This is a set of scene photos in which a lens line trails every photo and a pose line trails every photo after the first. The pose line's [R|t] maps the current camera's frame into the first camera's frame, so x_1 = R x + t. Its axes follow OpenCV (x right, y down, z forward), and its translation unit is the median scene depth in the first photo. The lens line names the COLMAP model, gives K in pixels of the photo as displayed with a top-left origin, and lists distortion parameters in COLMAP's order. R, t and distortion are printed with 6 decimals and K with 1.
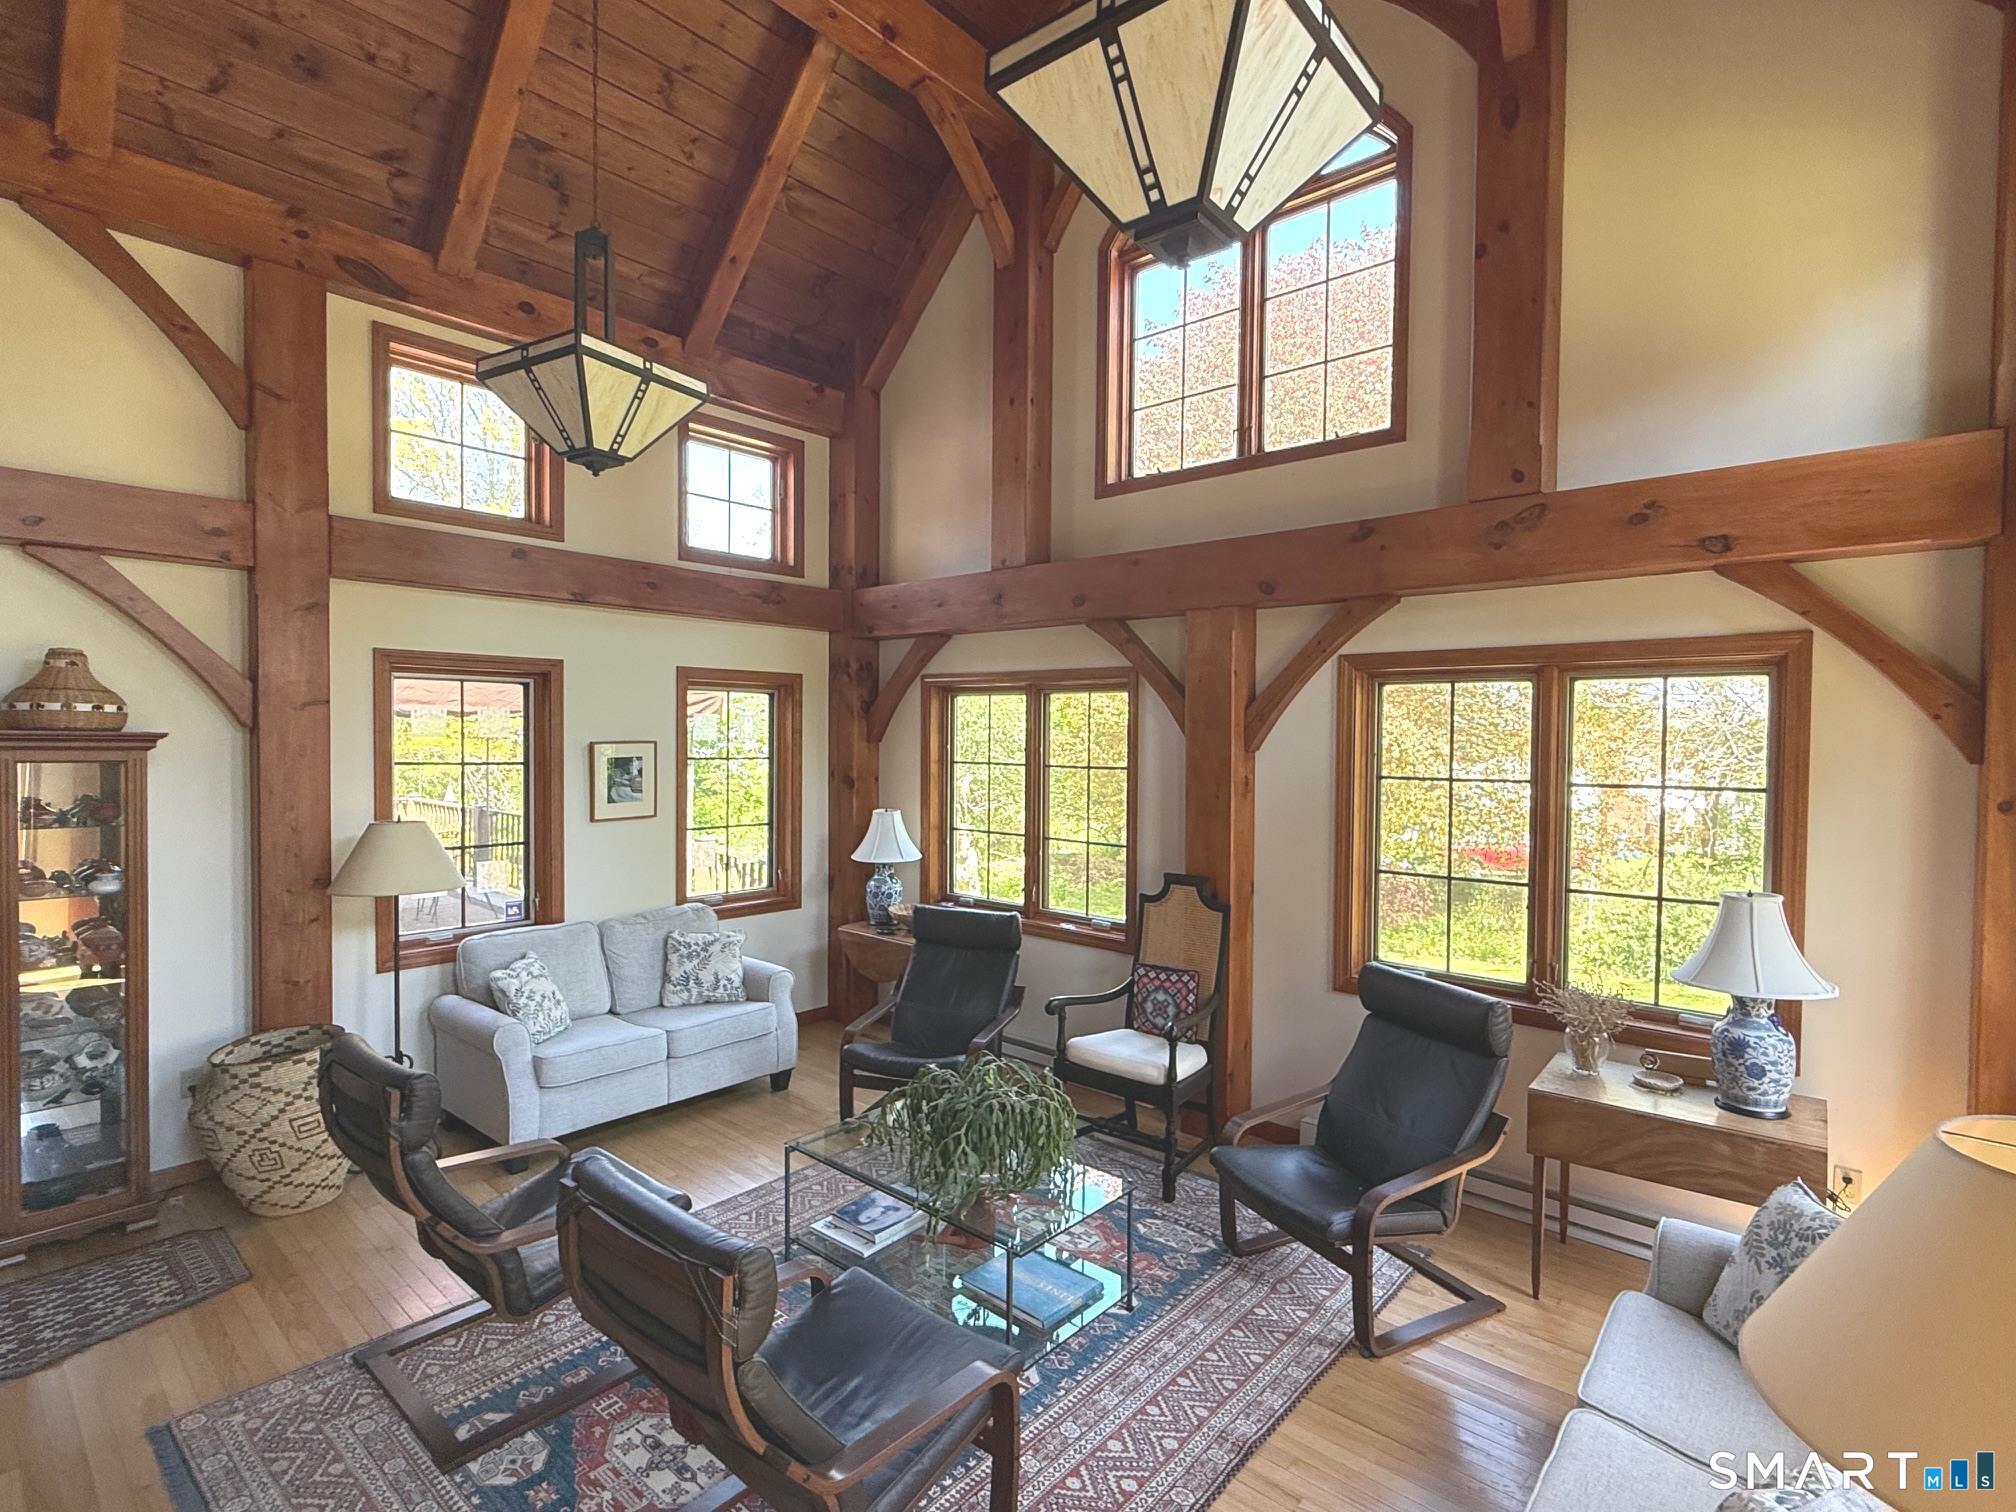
lens RADIAL K [[984.3, 0, 1006.9], [0, 984.3, 754.6], [0, 0, 1]] dist [-0.002372, -0.000644]
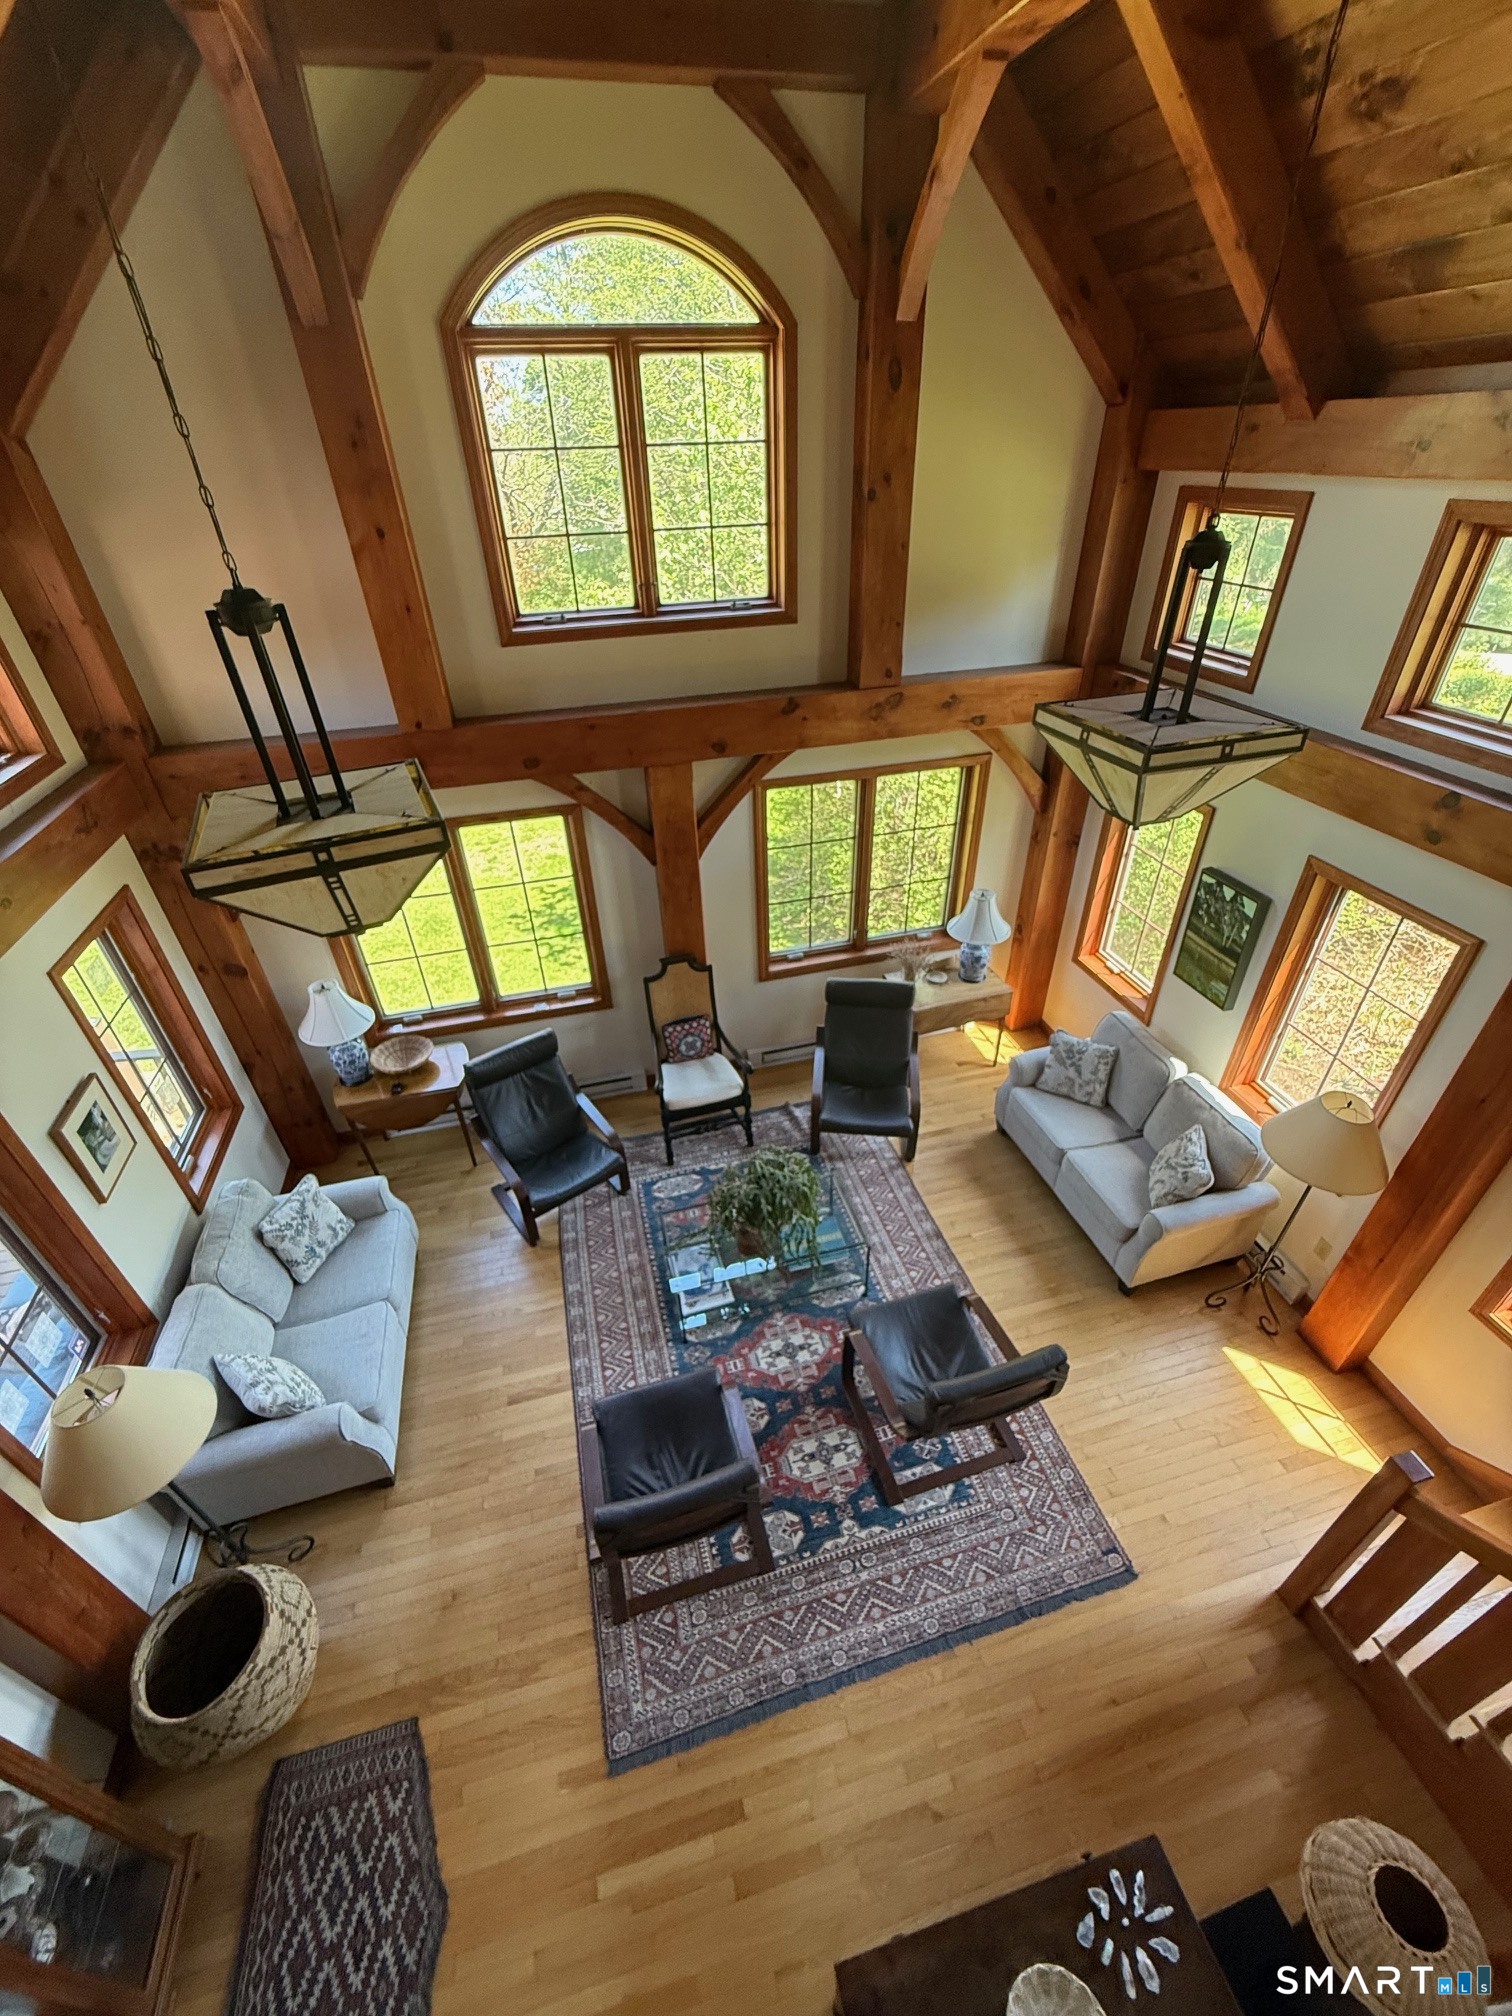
lens RADIAL K [[807.4, 0, 759.8], [0, 807.4, 1003.3], [0, 0, 1]] dist [-0.001437, 0.000044]
pose [[0.553582, -0.493915, 0.670519, -0.677042], [0.052903, 0.824373, 0.563569, -0.564760], [-0.831113, -0.276509, 0.482488, 0.402310]]
